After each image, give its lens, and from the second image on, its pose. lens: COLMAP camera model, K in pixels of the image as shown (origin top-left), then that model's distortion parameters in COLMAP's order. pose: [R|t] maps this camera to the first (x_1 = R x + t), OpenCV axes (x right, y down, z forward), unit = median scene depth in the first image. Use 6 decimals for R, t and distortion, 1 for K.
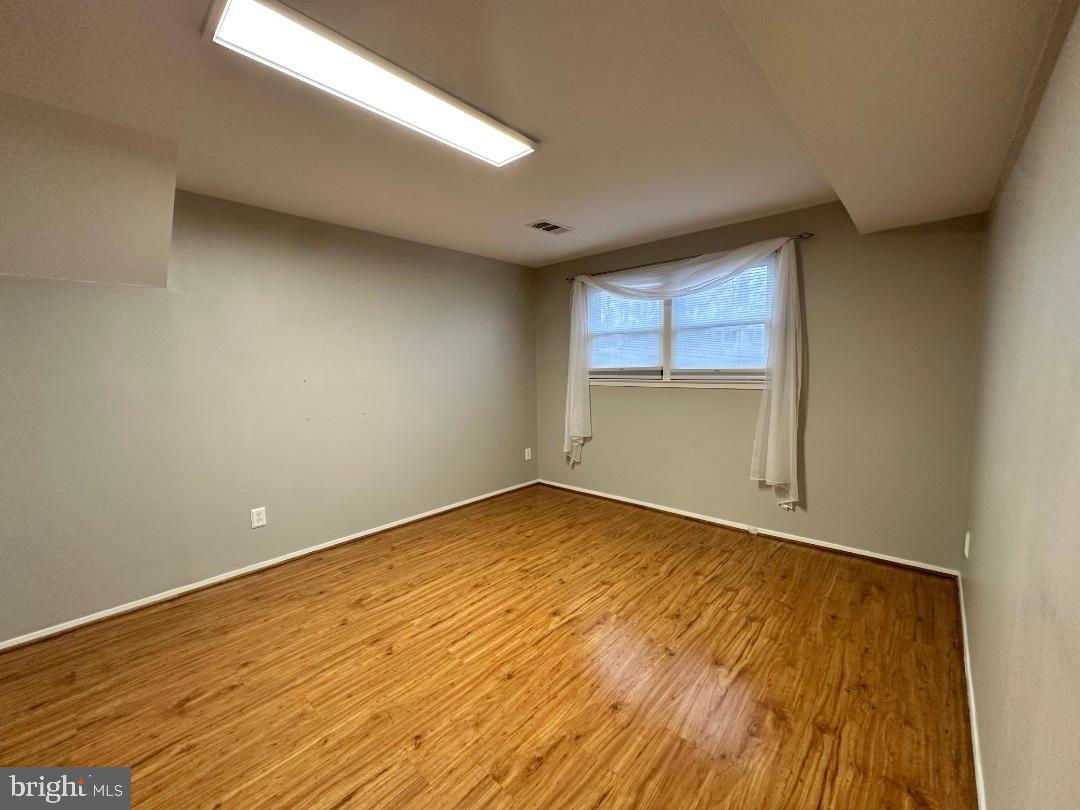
lens RADIAL K [[434.2, 0, 539.0], [0, 434.2, 402.0], [0, 0, 1]] dist [0.000469, -0.000293]
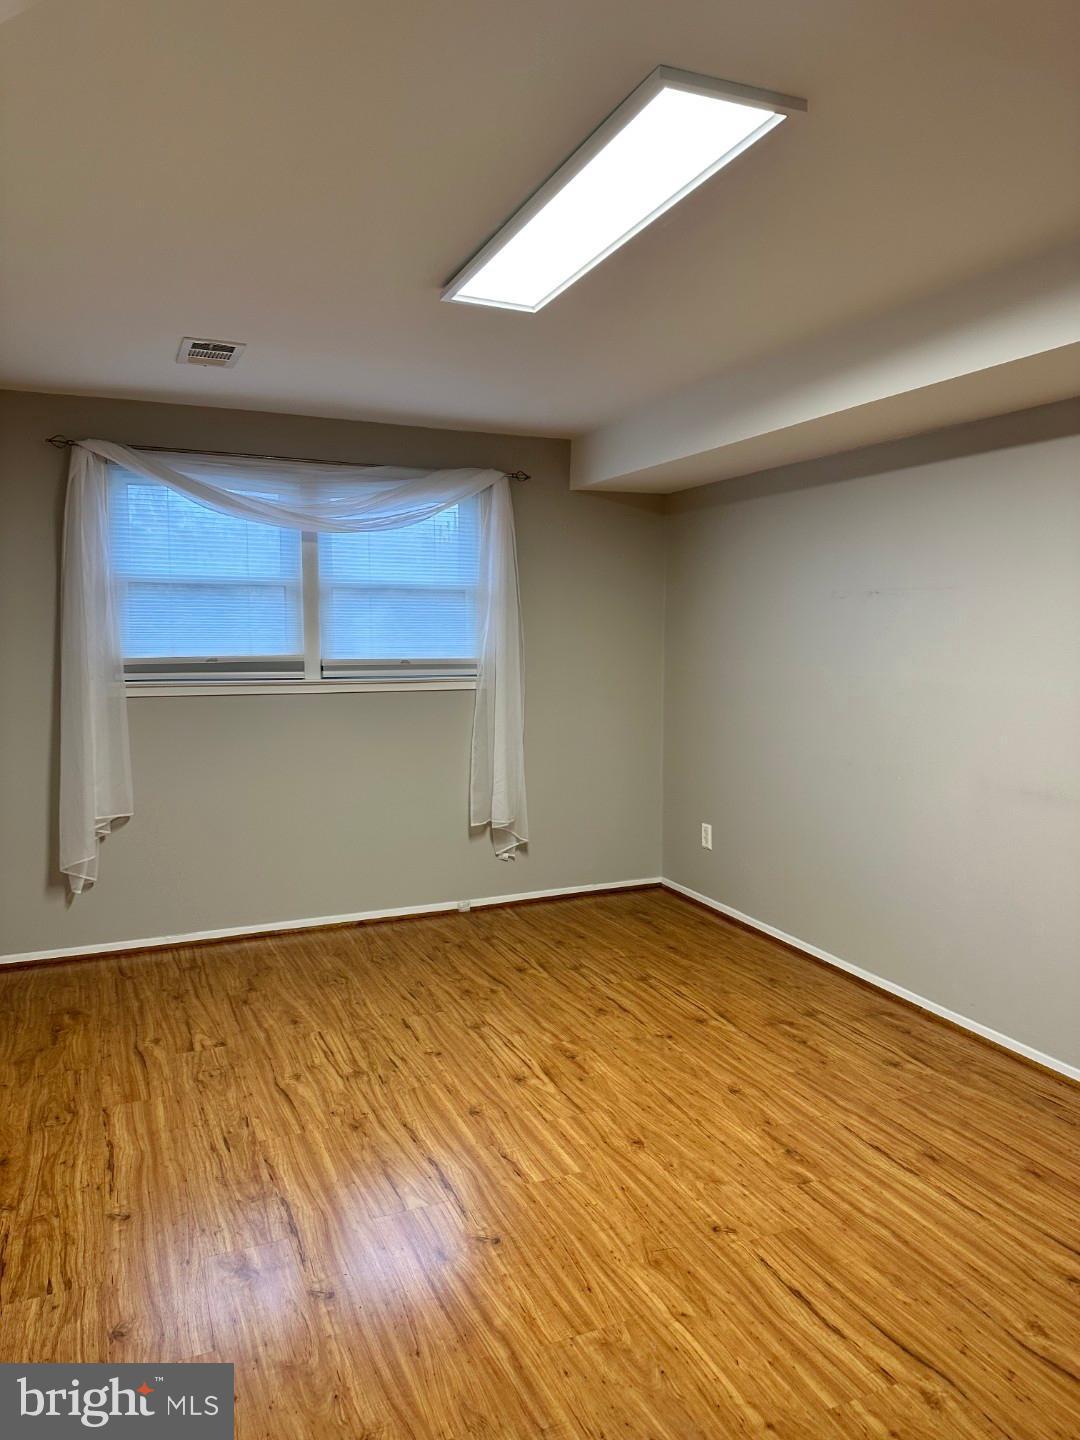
lens RADIAL K [[1001.4, 0, 543.9], [0, 1001.4, 713.5], [0, 0, 1]] dist [0.077036, -0.098021]
pose [[0.406580, -0.065689, 0.911250, -0.934088], [0.067797, 0.996831, 0.041608, -0.053748], [-0.911096, 0.044863, 0.409745, 0.301009]]
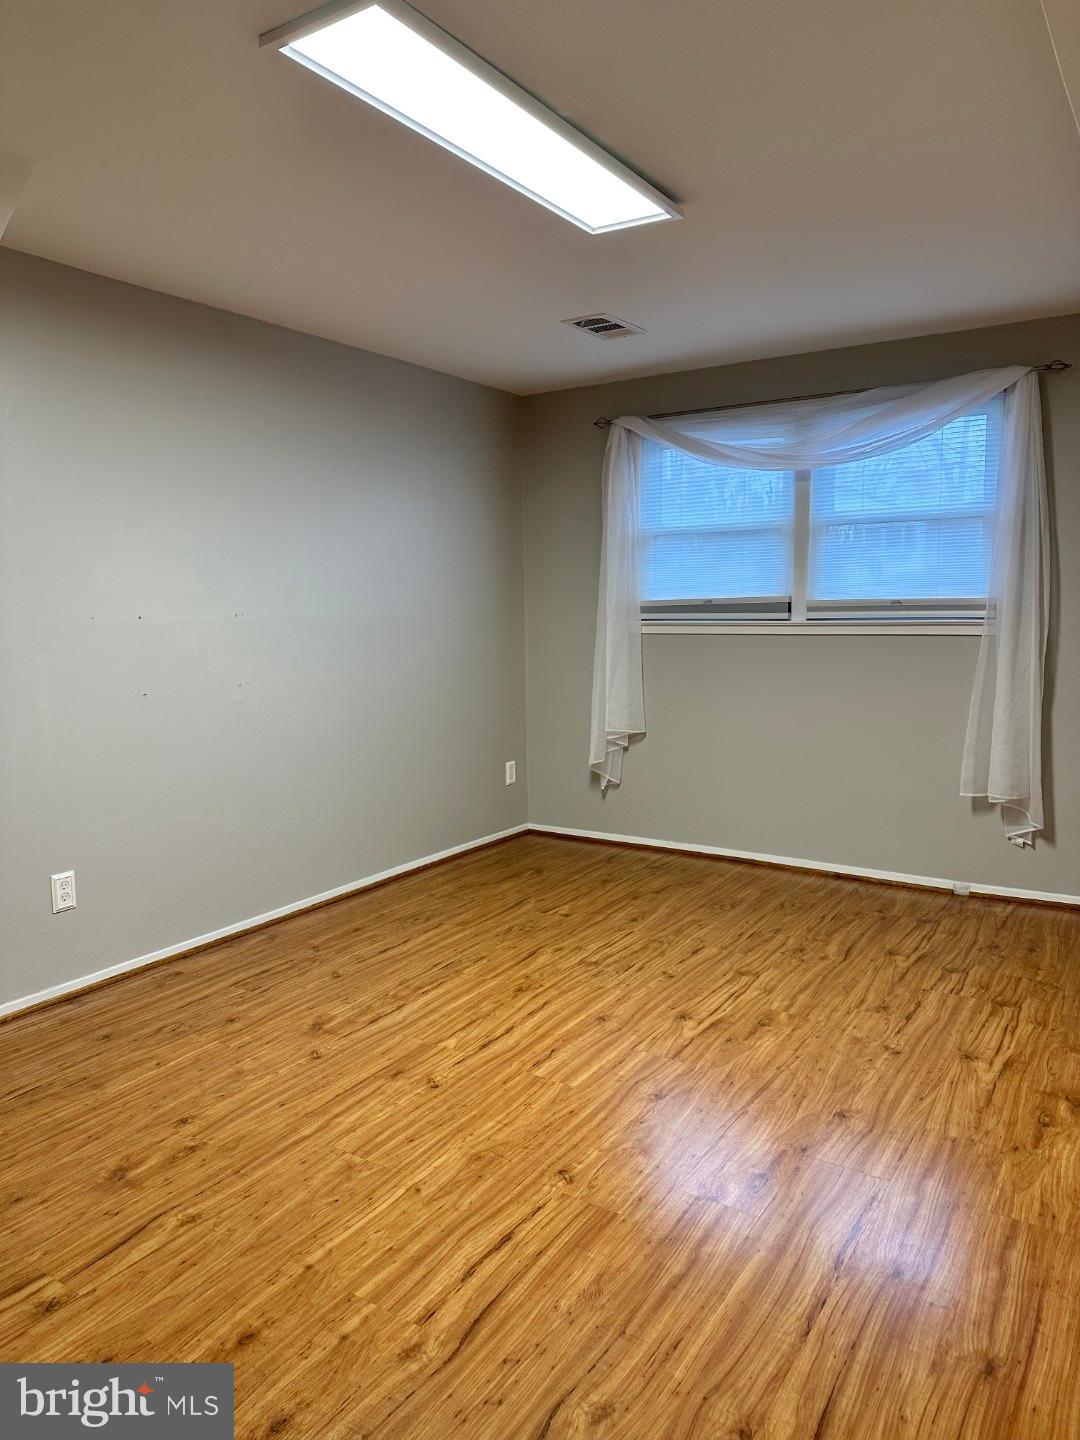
lens RADIAL K [[1004.7, 0, 544.6], [0, 1004.7, 703.9], [0, 0, 1]] dist [0.167286, -0.311592]
pose [[0.986319, -0.011783, 0.164424, -0.287794], [0.009341, 0.999834, 0.015617, 0.037659], [-0.164581, -0.013867, 0.986266, -0.240267]]
